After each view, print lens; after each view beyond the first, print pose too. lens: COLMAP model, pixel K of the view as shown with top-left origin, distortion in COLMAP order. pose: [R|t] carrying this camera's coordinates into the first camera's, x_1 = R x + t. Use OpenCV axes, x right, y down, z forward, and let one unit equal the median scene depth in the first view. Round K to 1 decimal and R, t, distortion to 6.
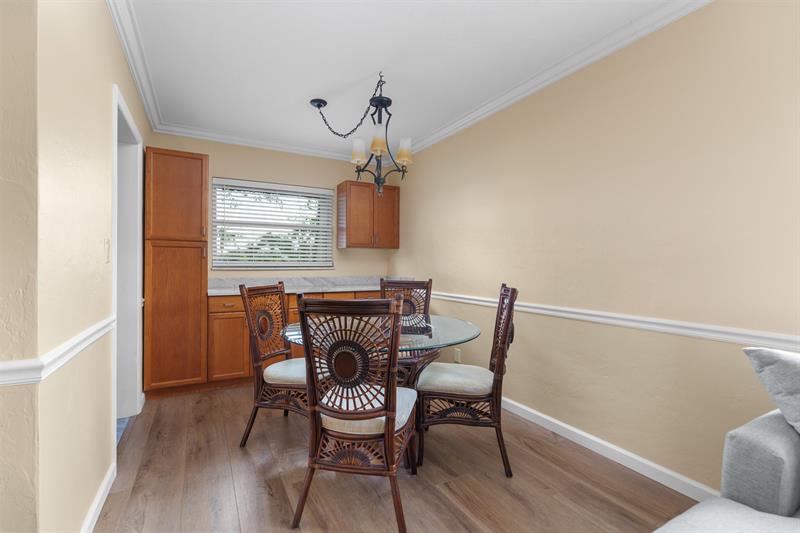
lens RADIAL K [[366.3, 0, 395.9], [0, 366.3, 266.0], [0, 0, 1]] dist [-0.003737, 0.000421]
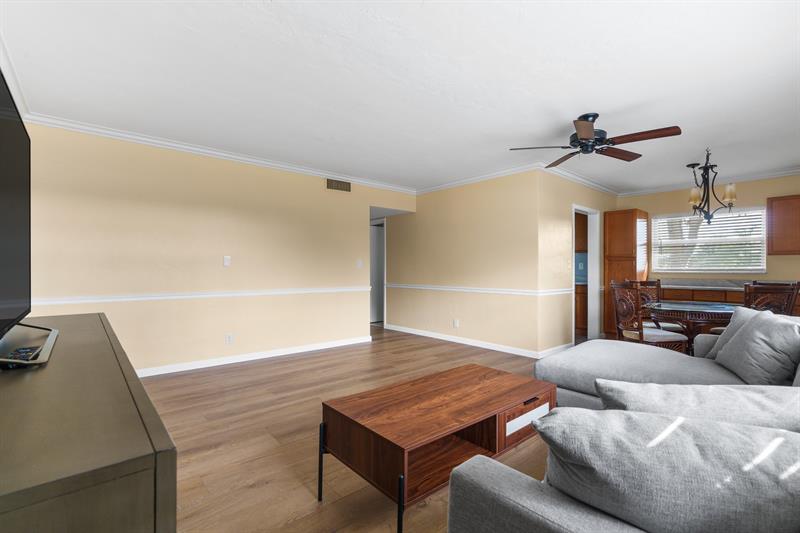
lens RADIAL K [[364.0, 0, 394.4], [0, 364.0, 266.6], [0, 0, 1]] dist [-0.002504, 0.001305]
pose [[0.217980, -0.001527, -0.975952, 1.004741], [-0.007612, 0.999966, -0.003265, 0.000244], [0.975924, 0.008141, 0.217961, -0.559170]]
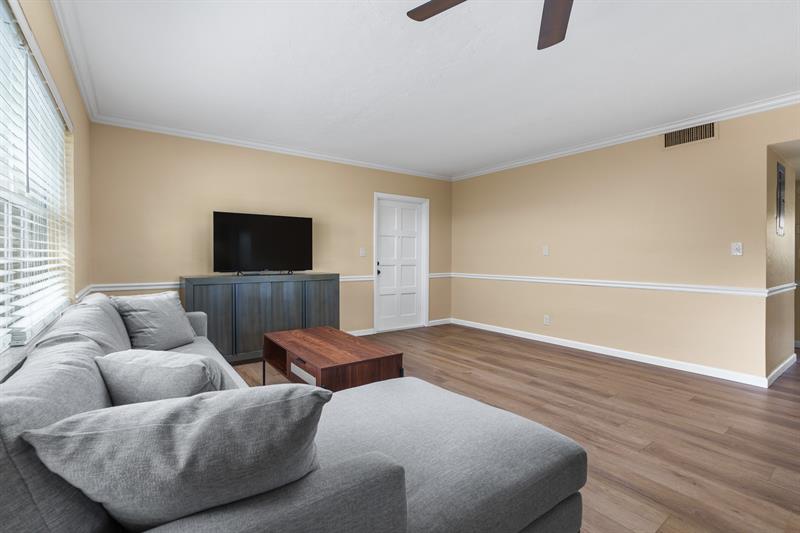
lens RADIAL K [[363.8, 0, 394.8], [0, 363.8, 263.4], [0, 0, 1]] dist [-0.004129, 0.000712]
pose [[-0.991598, 0.003333, -0.129311, 0.351035], [0.000921, 0.999825, 0.018710, 0.001313], [0.129351, 0.018433, -0.991428, 0.599457]]
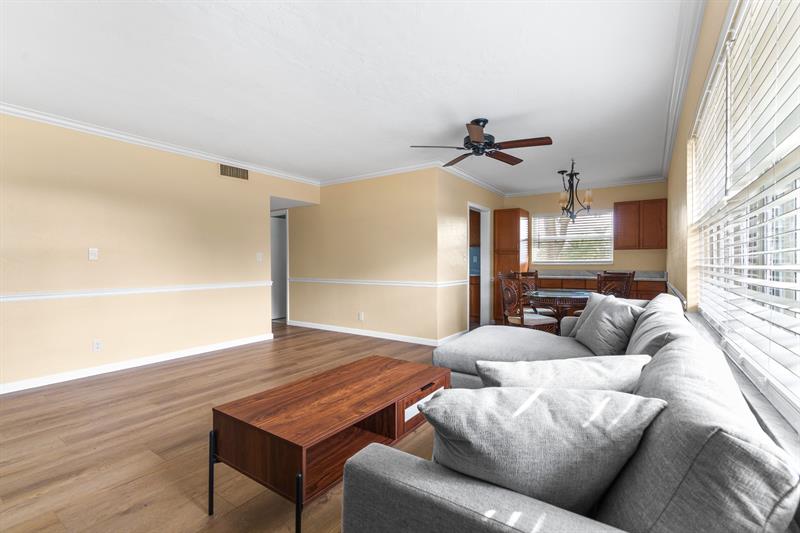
lens RADIAL K [[366.3, 0, 395.9], [0, 366.3, 266.0], [0, 0, 1]] dist [-0.003737, 0.000421]
pose [[0.458568, 0.011693, -0.888583, 1.008618], [-0.003162, 0.999929, 0.011527, 0.000769], [0.888654, -0.002476, 0.458572, -0.549138]]
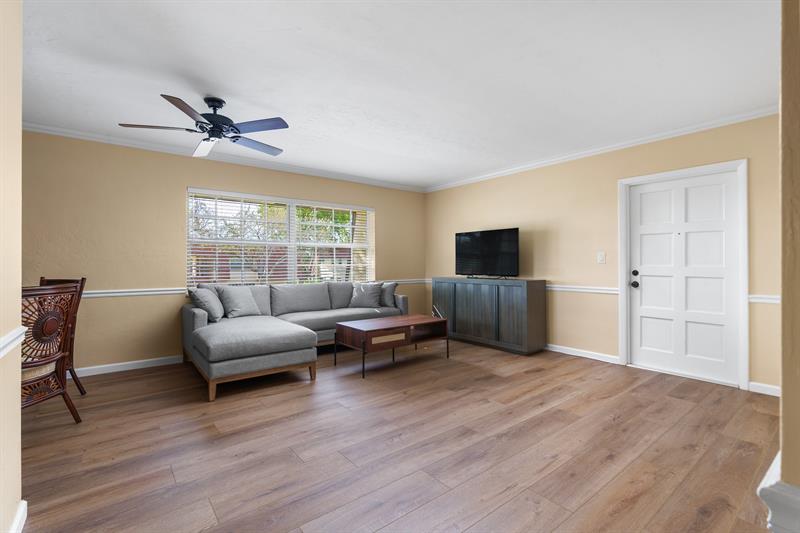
lens RADIAL K [[363.8, 0, 394.8], [0, 363.8, 263.4], [0, 0, 1]] dist [-0.004129, 0.000712]
pose [[-0.172738, 0.003943, 0.984960, -0.949967], [0.002612, 0.999990, -0.003545, 0.003399], [-0.984964, 0.001961, -0.172747, -0.095126]]
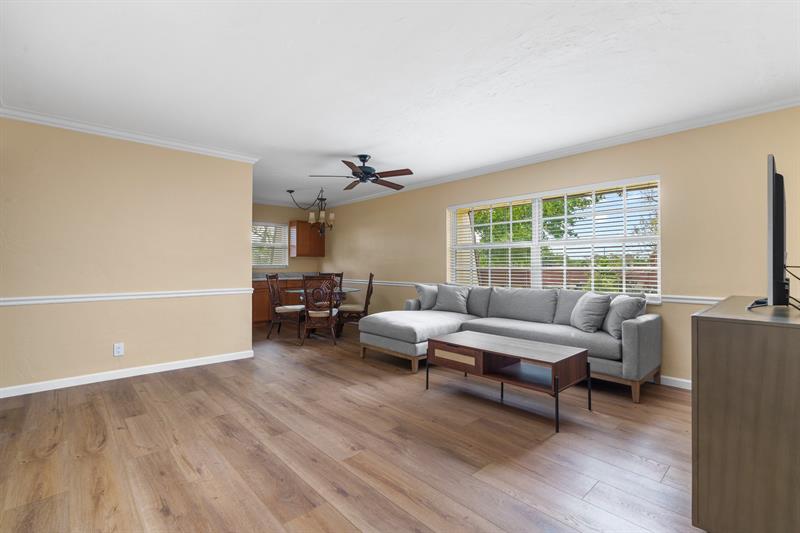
lens RADIAL K [[366.3, 0, 395.9], [0, 366.3, 266.0], [0, 0, 1]] dist [-0.003737, 0.000421]
pose [[0.969988, 0.004263, 0.243114, -0.131698], [-0.003527, 0.999988, -0.003464, 0.004535], [-0.243126, 0.002503, 0.969992, -1.243908]]
